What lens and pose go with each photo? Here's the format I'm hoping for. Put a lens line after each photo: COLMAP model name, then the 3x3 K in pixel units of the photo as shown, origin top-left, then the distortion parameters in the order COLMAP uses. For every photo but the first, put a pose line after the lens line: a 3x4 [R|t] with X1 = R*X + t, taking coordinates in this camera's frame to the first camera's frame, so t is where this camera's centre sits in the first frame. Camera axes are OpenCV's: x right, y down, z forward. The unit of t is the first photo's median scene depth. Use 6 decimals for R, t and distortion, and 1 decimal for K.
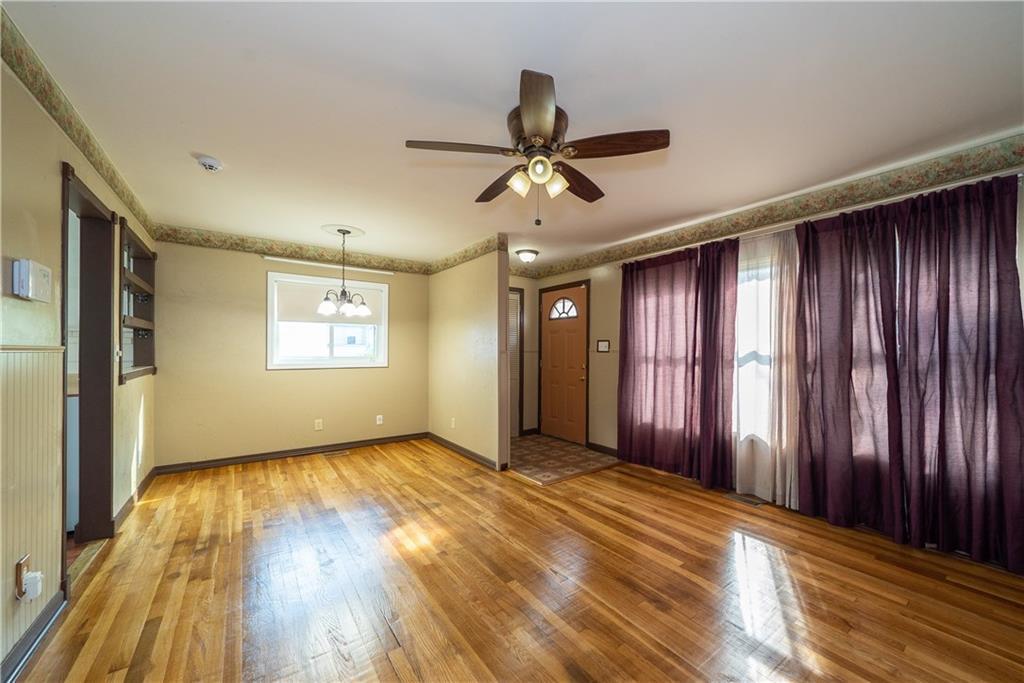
lens RADIAL K [[356.8, 0, 510.7], [0, 356.8, 348.6], [0, 0, 1]] dist [-0.002714, -0.000278]
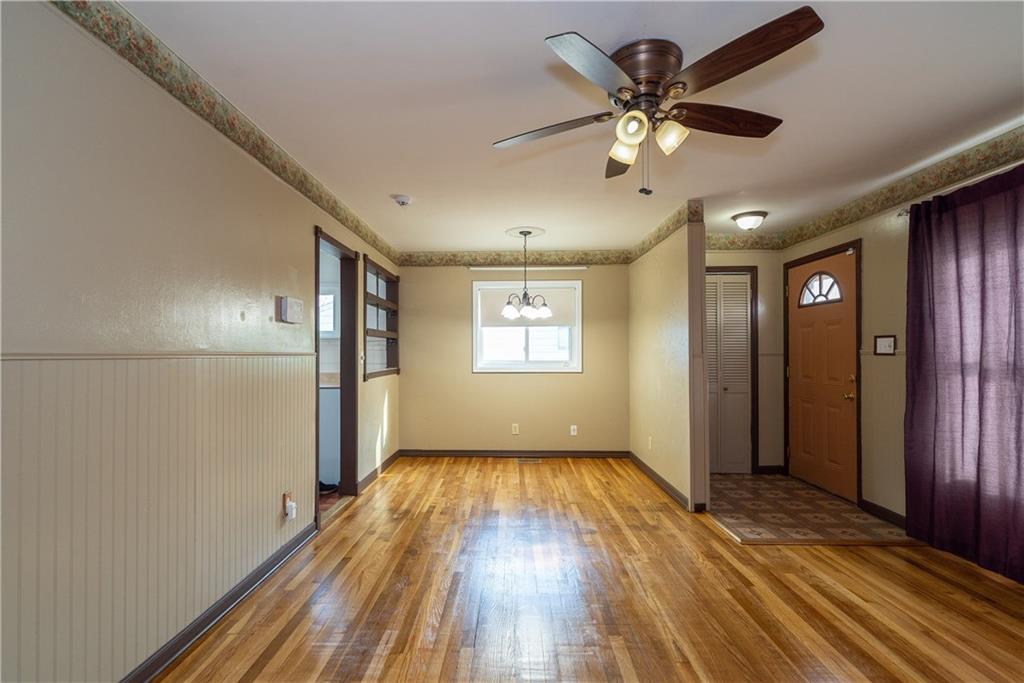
lens RADIAL K [[430.4, 0, 512.5], [0, 430.4, 346.9], [0, 0, 1]] dist [0.003516, -0.000406]
pose [[0.804098, -0.014890, -0.594310, 0.210326], [0.008518, 0.999872, -0.013526, 0.000691], [0.594435, 0.005814, 0.804123, 0.031453]]
